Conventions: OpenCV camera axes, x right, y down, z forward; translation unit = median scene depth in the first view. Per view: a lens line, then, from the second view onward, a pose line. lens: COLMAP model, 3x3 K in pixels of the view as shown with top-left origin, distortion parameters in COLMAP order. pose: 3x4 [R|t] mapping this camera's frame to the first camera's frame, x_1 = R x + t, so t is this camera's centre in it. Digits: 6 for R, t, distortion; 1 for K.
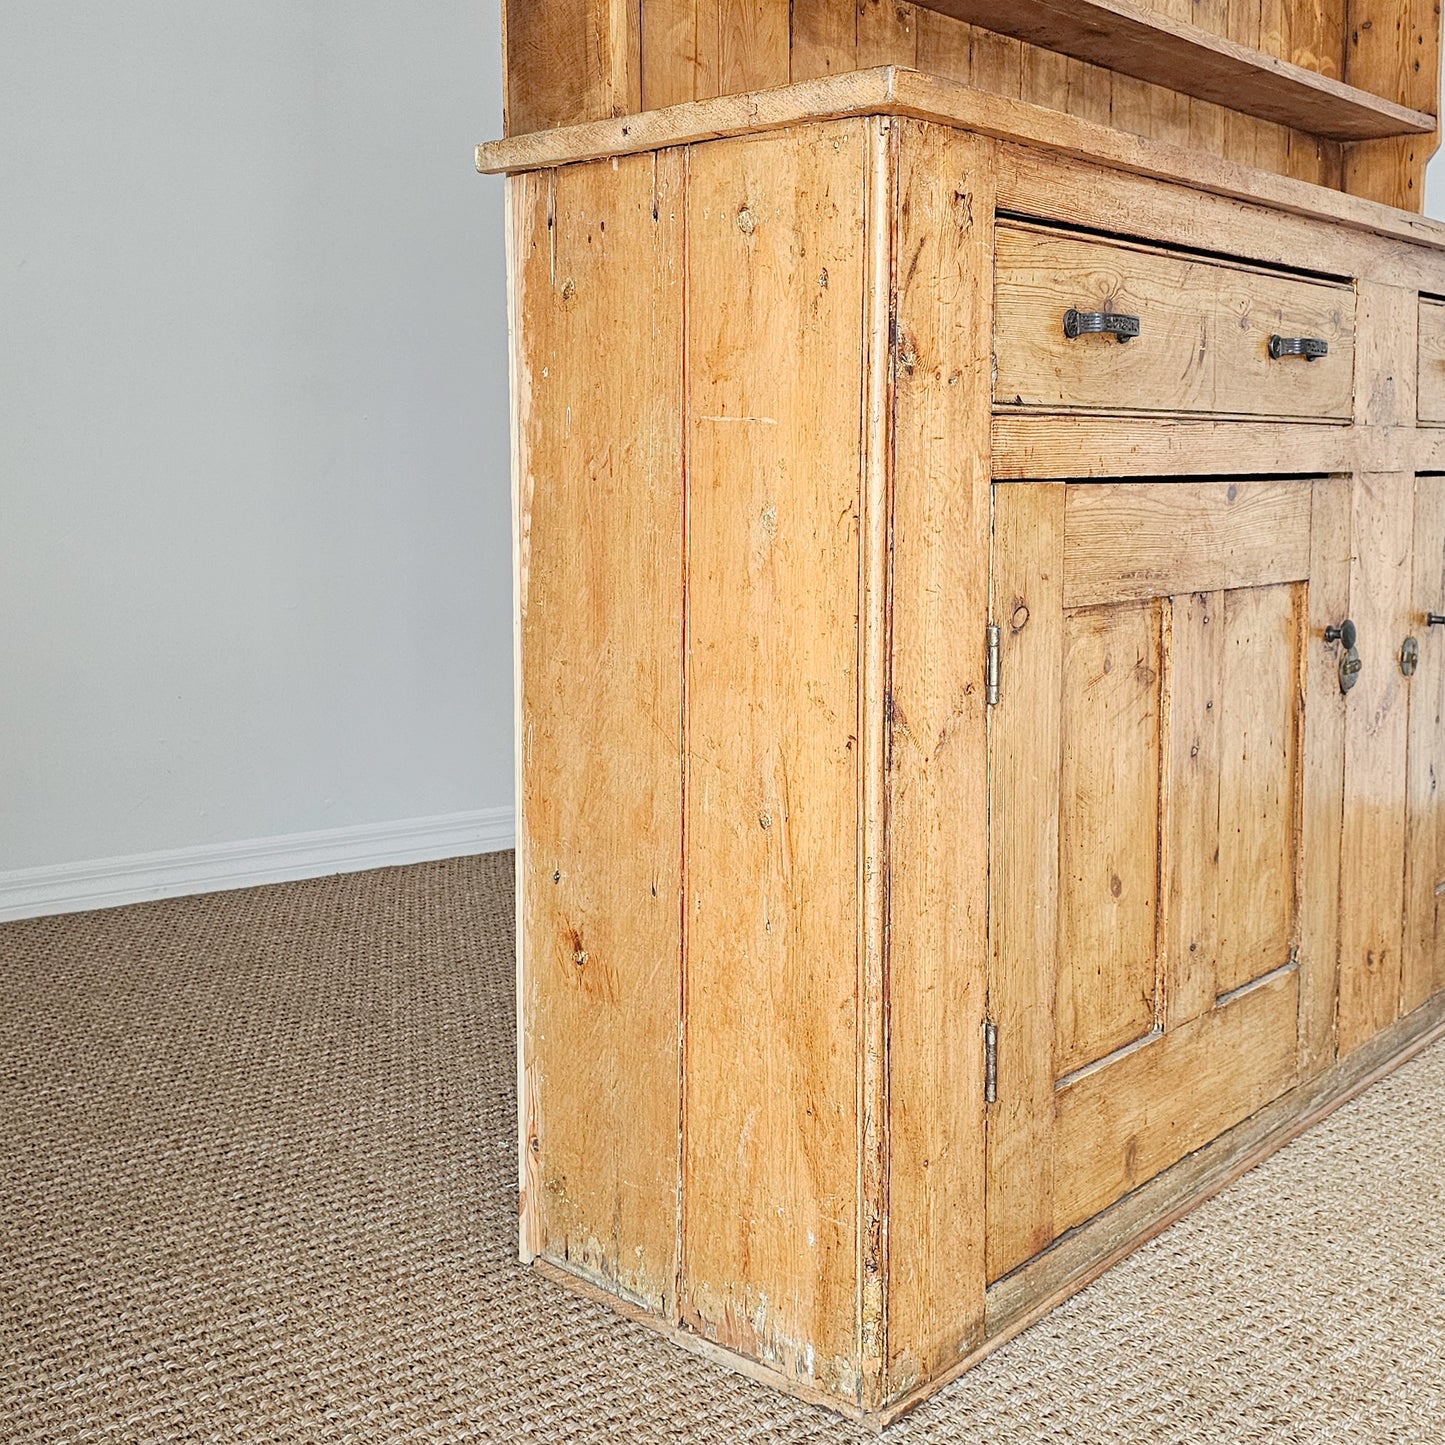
lens RADIAL K [[1681.5, 0, 754.9], [0, 1681.5, 555.1], [0, 0, 1]] dist [0.094007, -0.174202]
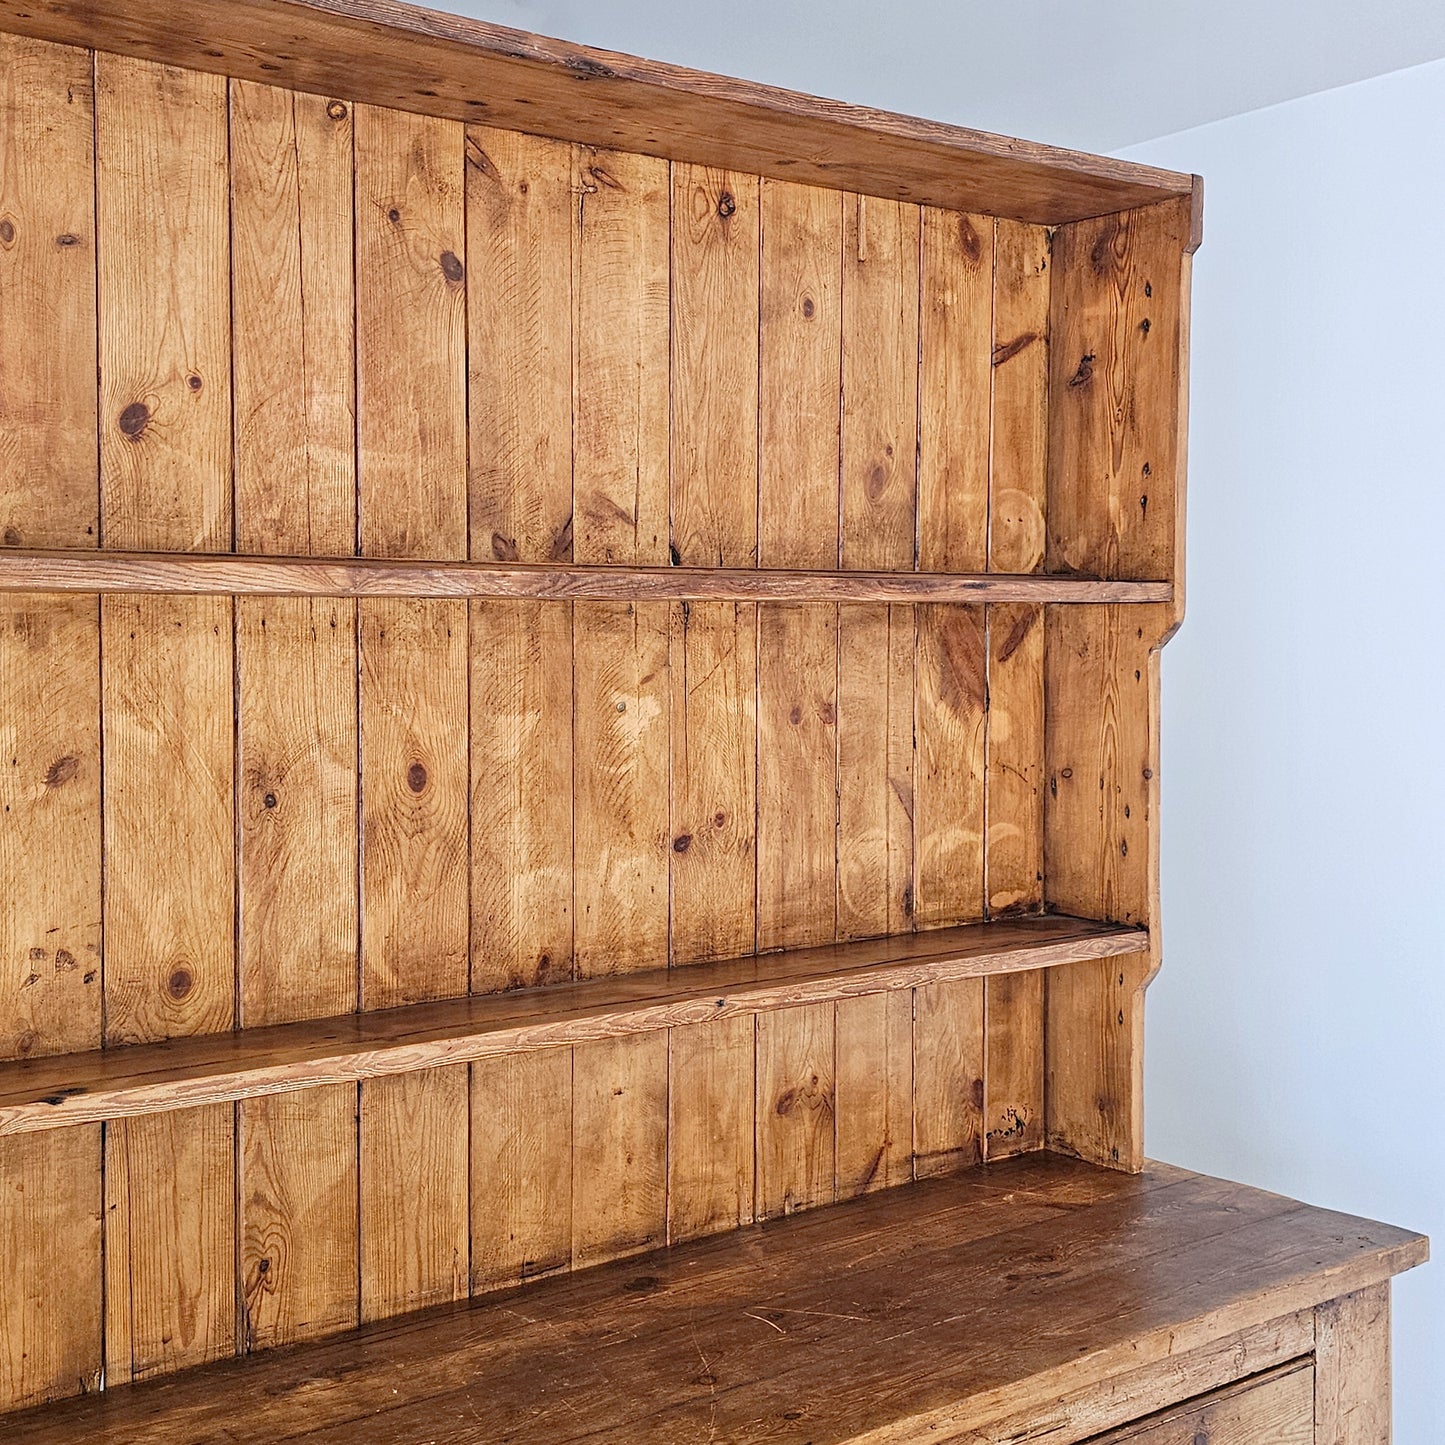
lens RADIAL K [[1858.1, 0, 731.5], [0, 1858.1, 695.1], [0, 0, 1]] dist [0.197791, -0.594970]
pose [[0.983861, -0.000366, -0.178933, 0.753298], [-0.006357, 0.999295, -0.036995, -0.653356], [0.178821, 0.037535, 0.983165, 0.481263]]
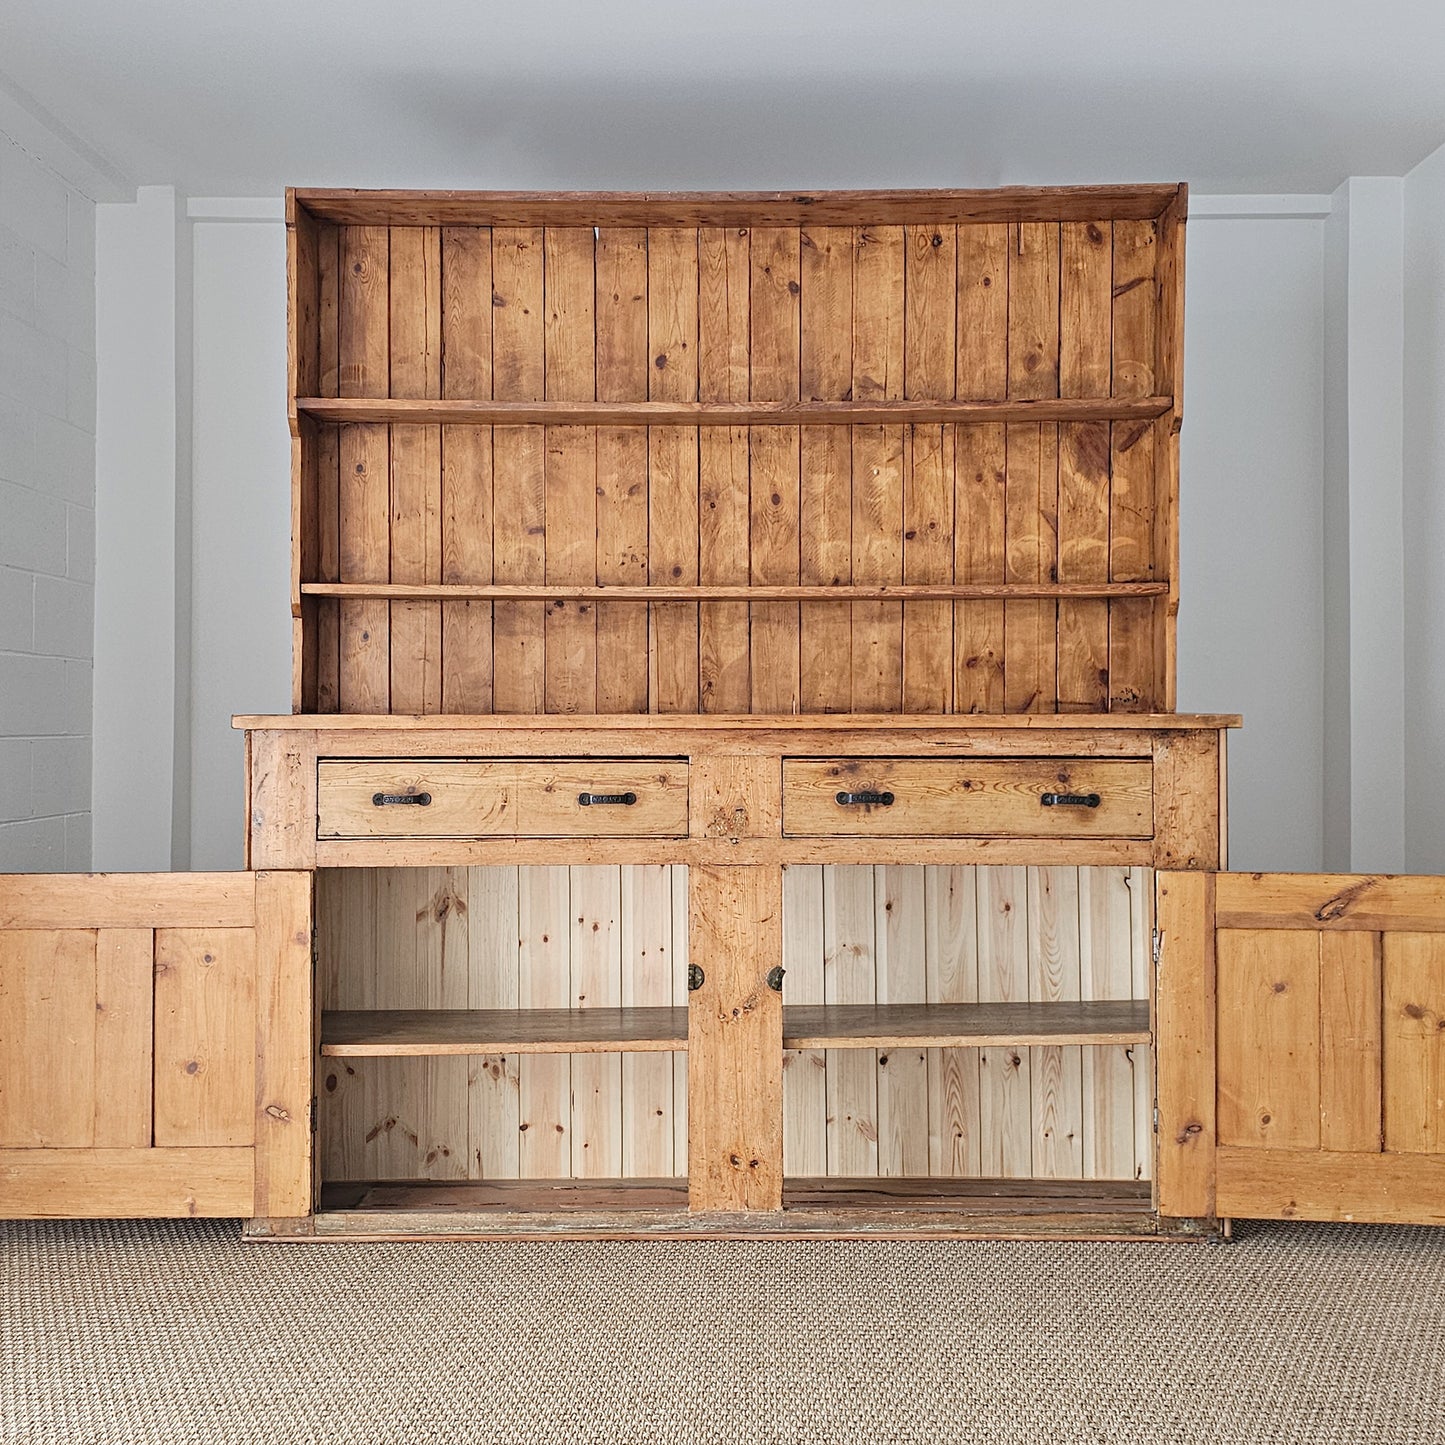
lens RADIAL K [[1758.6, 0, 739.6], [0, 1758.6, 709.2], [0, 0, 1]] dist [0.179447, -0.499918]
pose [[0.667526, -0.003447, -0.744579, 2.393108], [-0.043232, 0.998123, -0.043380, -0.182856], [0.743331, 0.061147, 0.666124, -0.253634]]
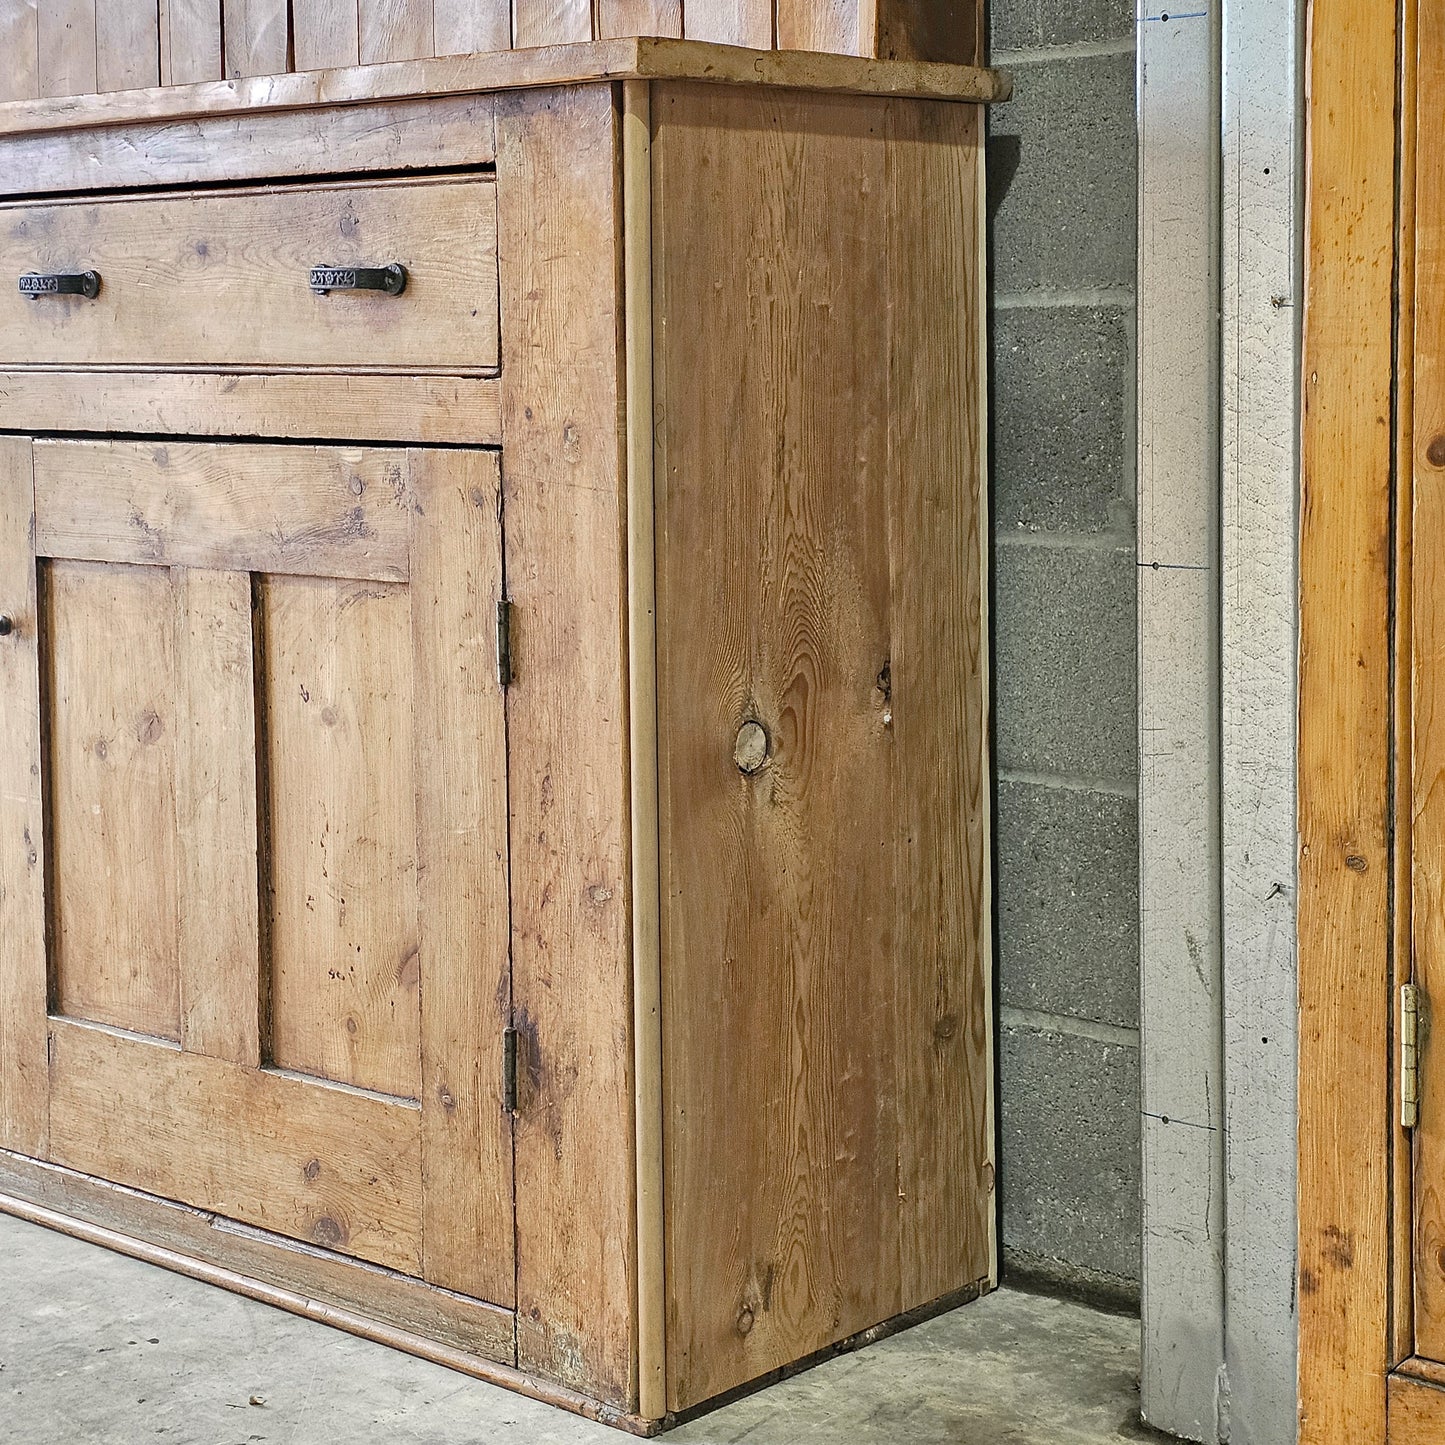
lens RADIAL K [[2816.8, 0, 727.2], [0, 2816.8, 472.6], [0, 0, 1]] dist [0.165258, -0.045714]
pose [[-0.015968, 0.046350, -0.998798, 2.484370], [-0.052949, 0.997484, 0.047136, -0.160170], [0.998470, 0.053639, -0.013474, 2.015343]]
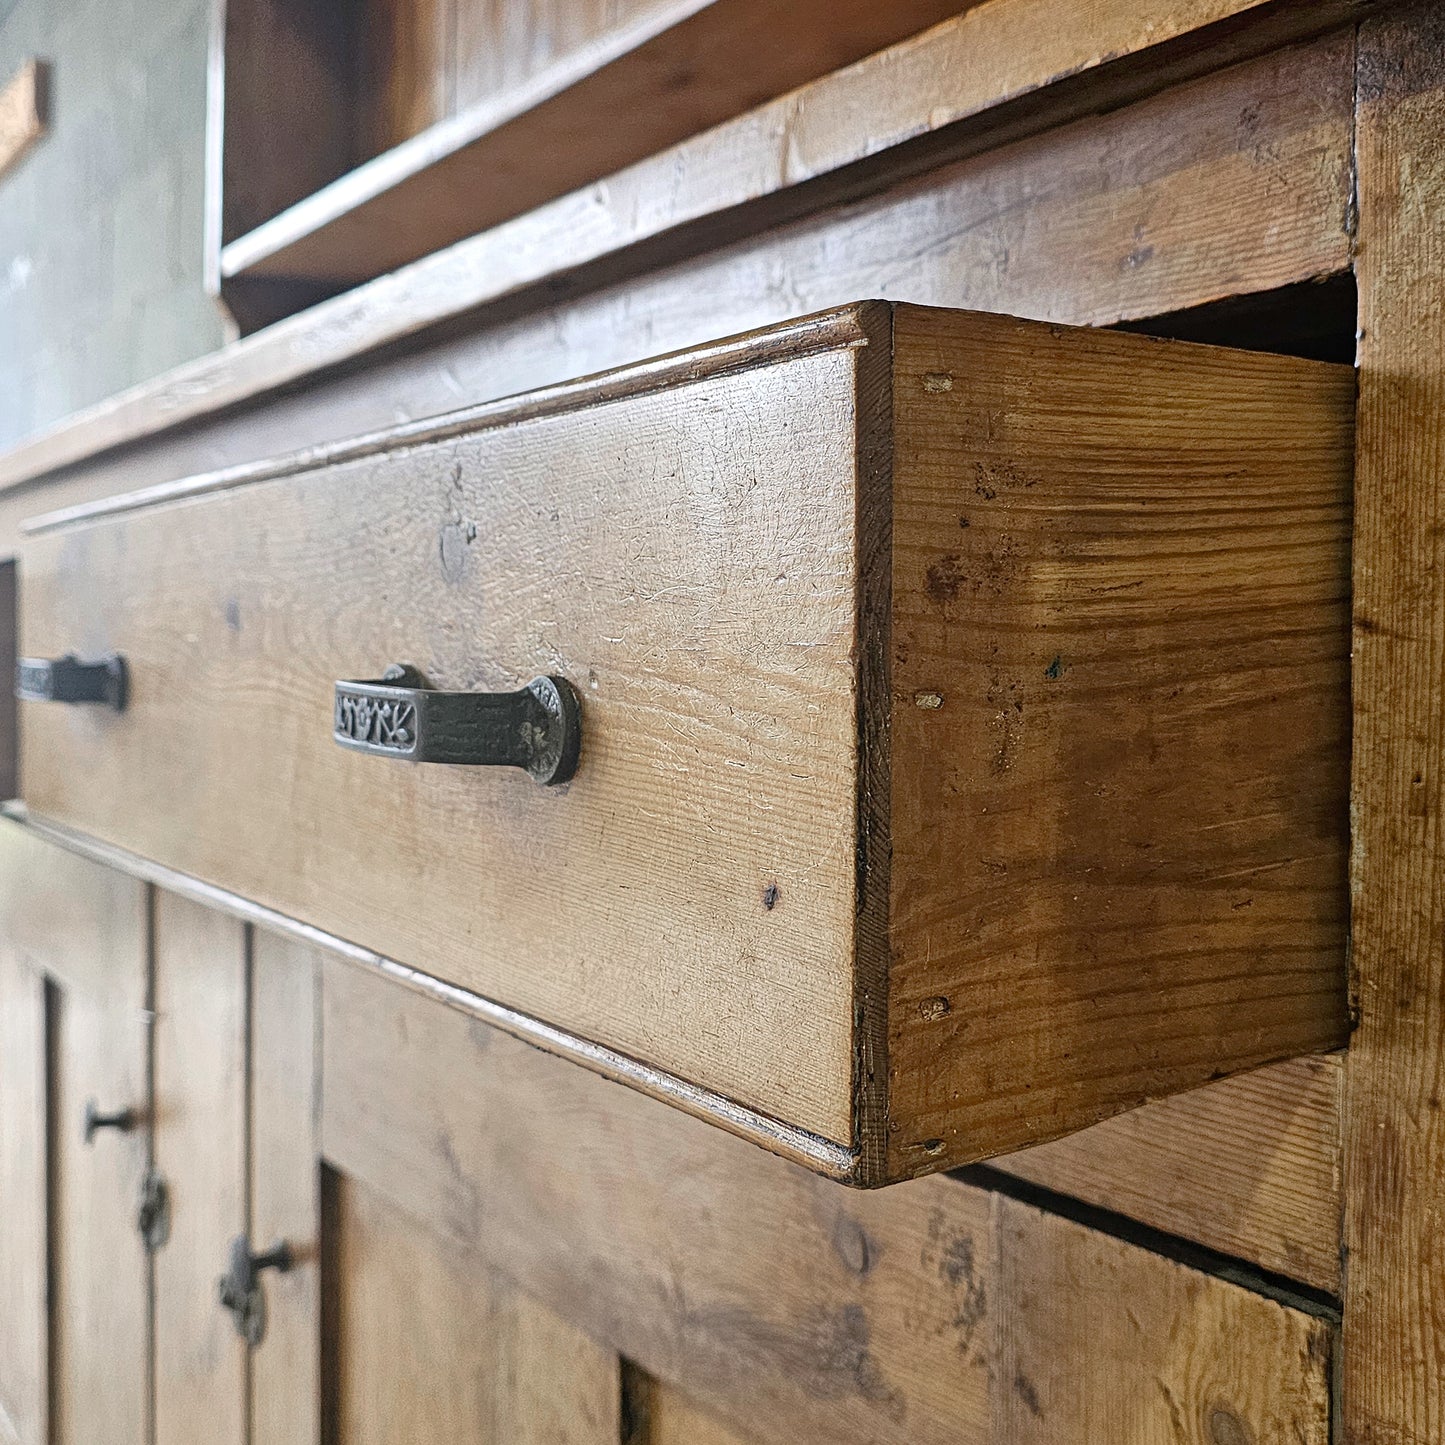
lens RADIAL K [[1758.7, 0, 724.3], [0, 1758.7, 730.9], [0, 0, 1]] dist [0.079736, -0.099070]
pose [[-0.274153, 0.030011, -0.961218, 1.200108], [-0.068296, 0.996382, 0.050588, -0.189753], [0.959258, 0.079516, -0.271111, 1.843812]]
